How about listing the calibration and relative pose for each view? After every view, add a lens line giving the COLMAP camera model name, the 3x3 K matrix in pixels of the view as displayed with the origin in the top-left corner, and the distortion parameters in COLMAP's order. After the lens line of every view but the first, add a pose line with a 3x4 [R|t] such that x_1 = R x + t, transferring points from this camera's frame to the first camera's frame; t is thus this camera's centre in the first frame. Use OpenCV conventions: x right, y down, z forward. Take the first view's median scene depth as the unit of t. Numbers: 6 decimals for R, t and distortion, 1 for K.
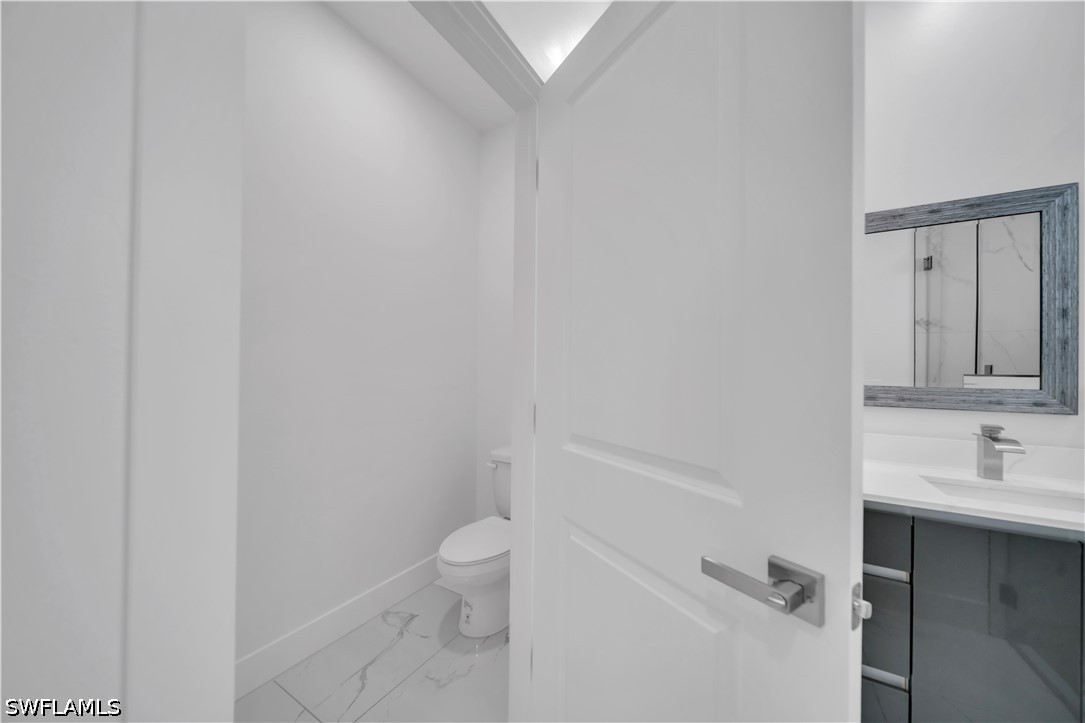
lens RADIAL K [[371.4, 0, 544.2], [0, 371.4, 367.0], [0, 0, 1]] dist [0.001776, 0.000157]
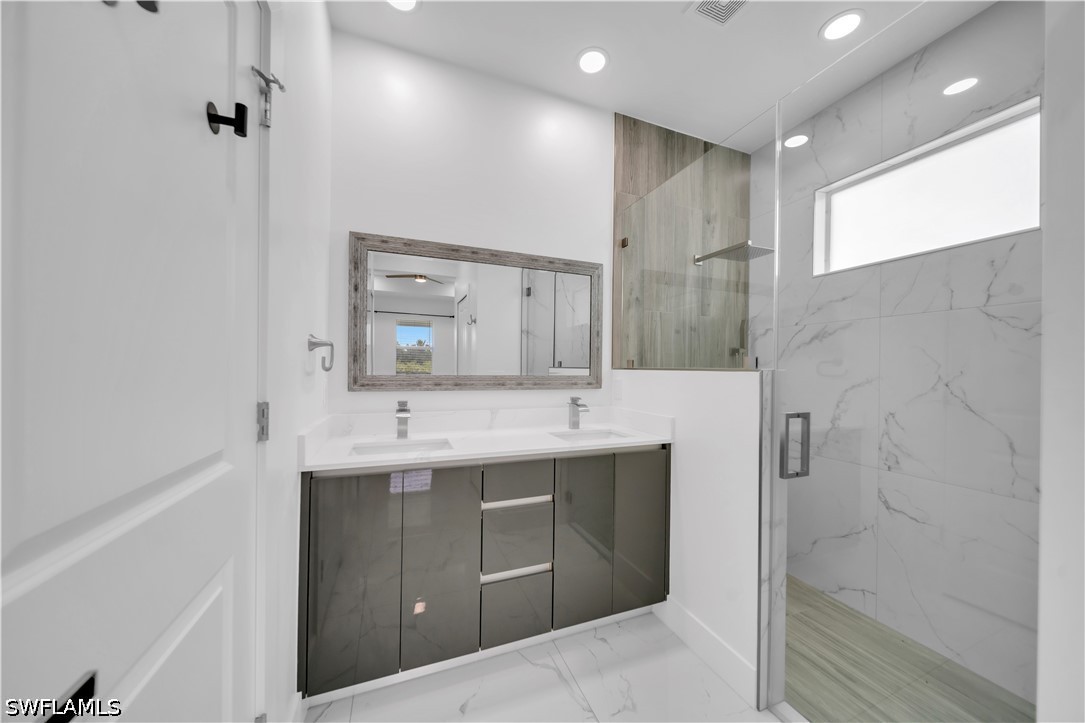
lens RADIAL K [[371.4, 0, 540.5], [0, 371.4, 368.2], [0, 0, 1]] dist [0.001776, 0.000157]
pose [[0.634564, -0.007504, 0.772834, -0.192001], [-0.009471, 0.999802, 0.017484, -0.003107], [-0.772812, -0.018414, 0.634367, 0.047477]]
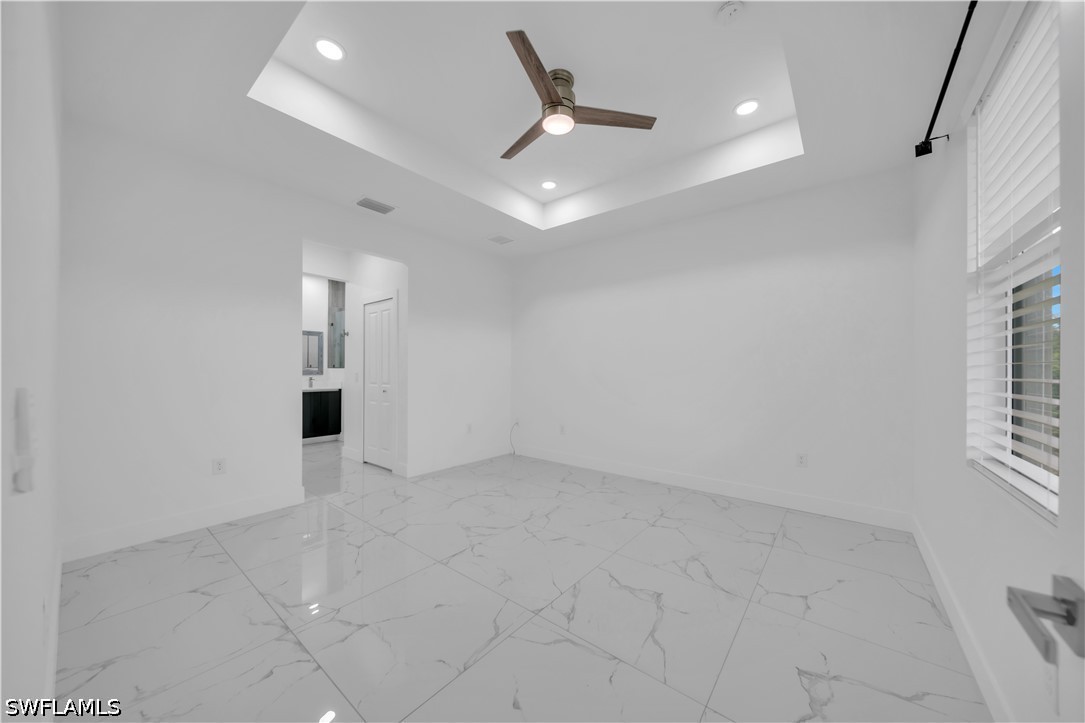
lens RADIAL K [[371.4, 0, 539.8], [0, 371.4, 371.2], [0, 0, 1]] dist [0.001776, 0.000157]
pose [[0.149196, -0.020074, 0.988604, -3.262538], [-0.019560, 0.999538, 0.023248, -0.103861], [-0.988614, -0.022806, 0.148734, -2.768840]]
